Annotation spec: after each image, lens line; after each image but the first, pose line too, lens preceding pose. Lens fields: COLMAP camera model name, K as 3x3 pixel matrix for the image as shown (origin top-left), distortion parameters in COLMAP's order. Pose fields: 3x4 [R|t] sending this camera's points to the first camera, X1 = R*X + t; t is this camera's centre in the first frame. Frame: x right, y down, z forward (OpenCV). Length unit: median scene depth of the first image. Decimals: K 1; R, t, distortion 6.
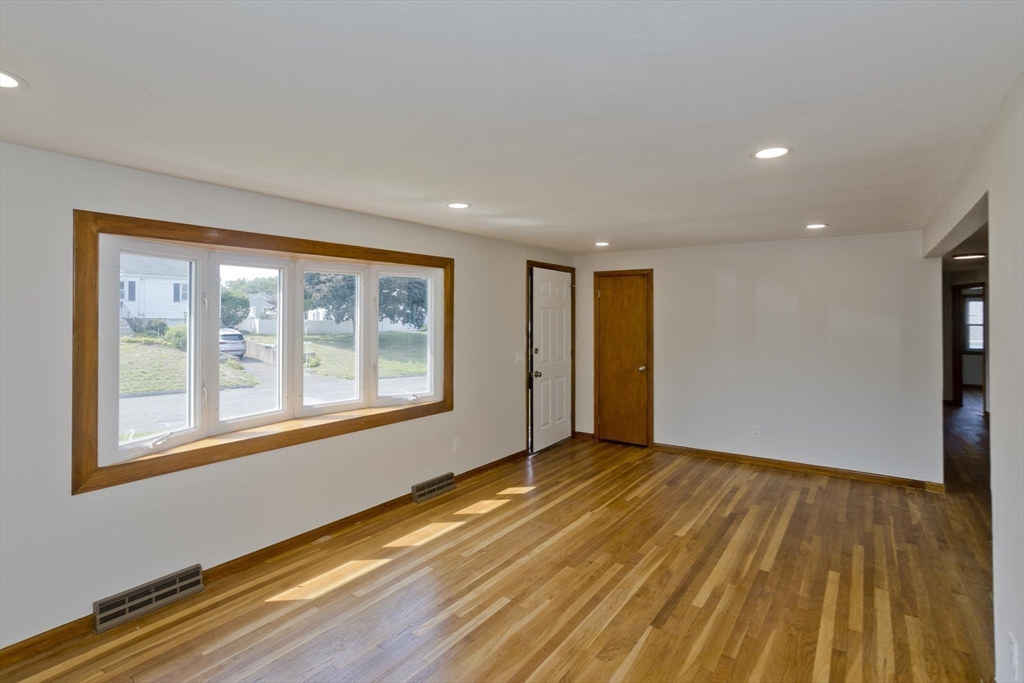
lens RADIAL K [[507.4, 0, 517.7], [0, 507.4, 316.8], [0, 0, 1]] dist [-0.015544, 0.002819]
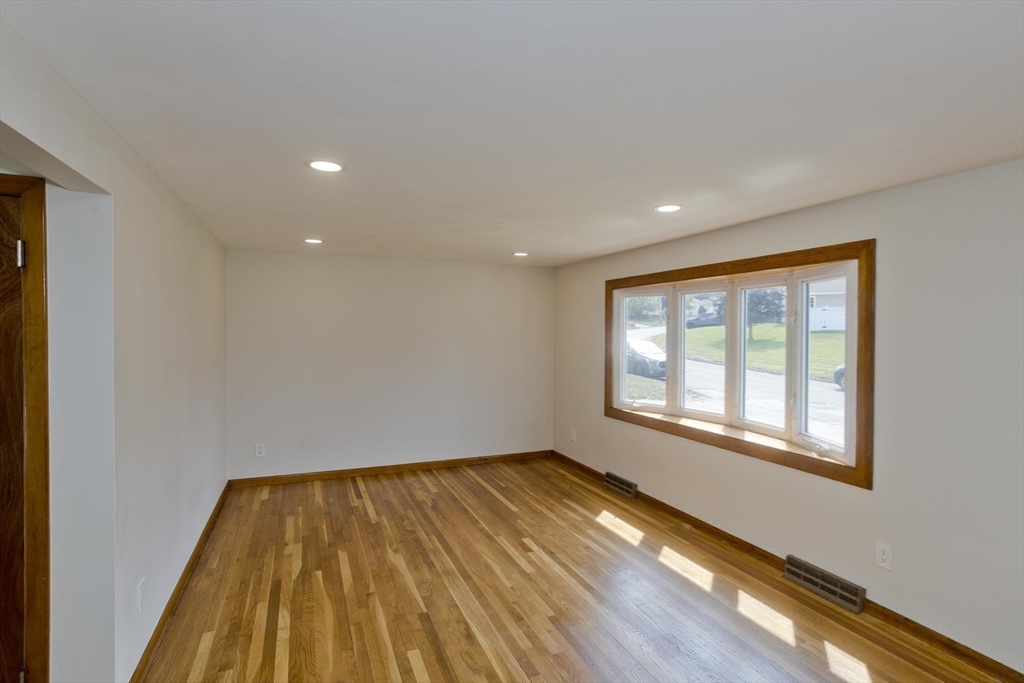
lens RADIAL K [[507.4, 0, 515.6], [0, 507.4, 333.7], [0, 0, 1]] dist [-0.015544, 0.002819]
pose [[-0.523511, 0.005024, -0.852004, 0.938974], [-0.005377, 0.999943, 0.009200, -0.007982], [0.852002, 0.009398, -0.523454, 1.483433]]
